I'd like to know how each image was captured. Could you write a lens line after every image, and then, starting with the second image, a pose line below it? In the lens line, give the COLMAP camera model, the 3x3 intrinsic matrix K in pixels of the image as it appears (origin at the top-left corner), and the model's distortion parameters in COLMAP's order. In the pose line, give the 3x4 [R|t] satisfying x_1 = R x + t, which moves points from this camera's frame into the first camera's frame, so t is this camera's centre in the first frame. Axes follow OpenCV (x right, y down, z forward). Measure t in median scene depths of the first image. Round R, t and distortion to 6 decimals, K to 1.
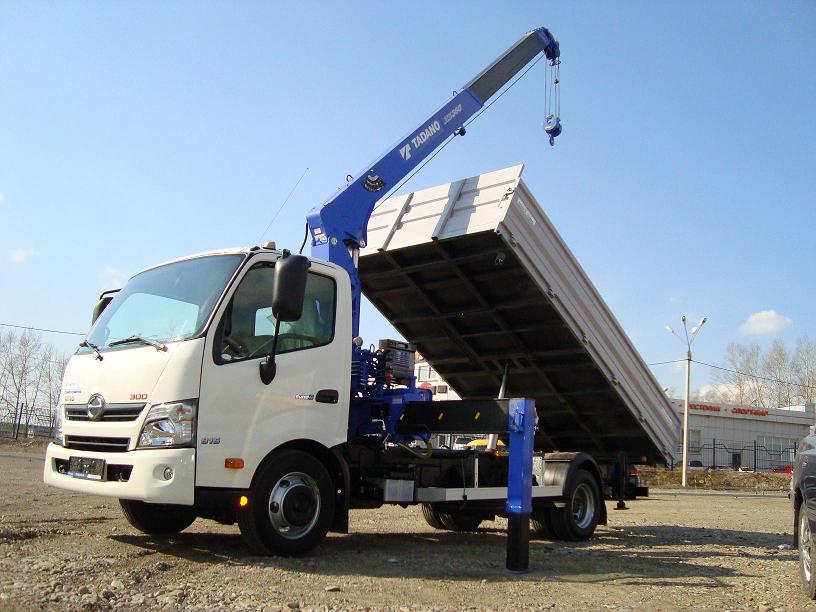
lens RADIAL K [[831.0, 0, 410.8], [0, 831.0, 306.6], [0, 0, 1]] dist [-0.178785, 0.000000]
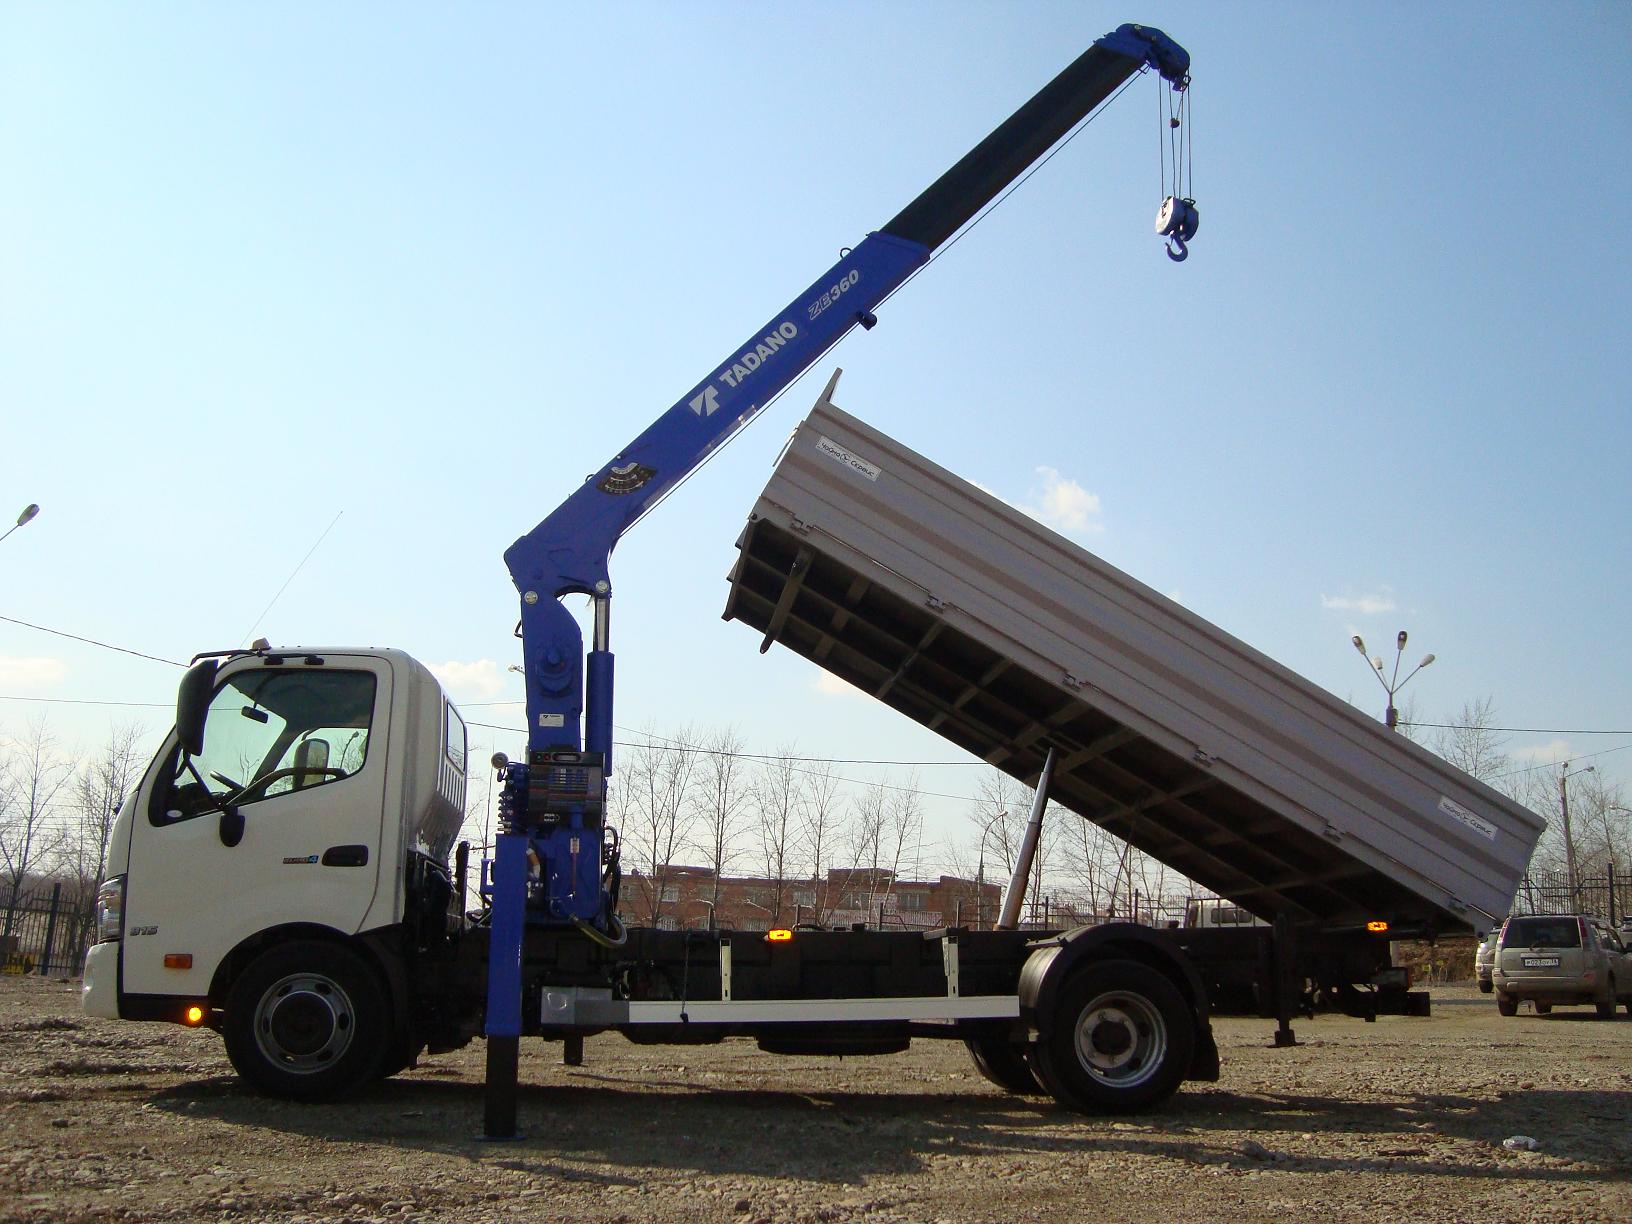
lens RADIAL K [[1662.0, 0, 819.7], [0, 1662.0, 613.6], [0, 0, 1]] dist [-0.178785, 0.000000]
pose [[0.735290, -0.182463, -0.652730, 0.830257], [0.154805, 0.982835, -0.100354, 0.085035], [0.659836, -0.027257, 0.750915, 0.229779]]
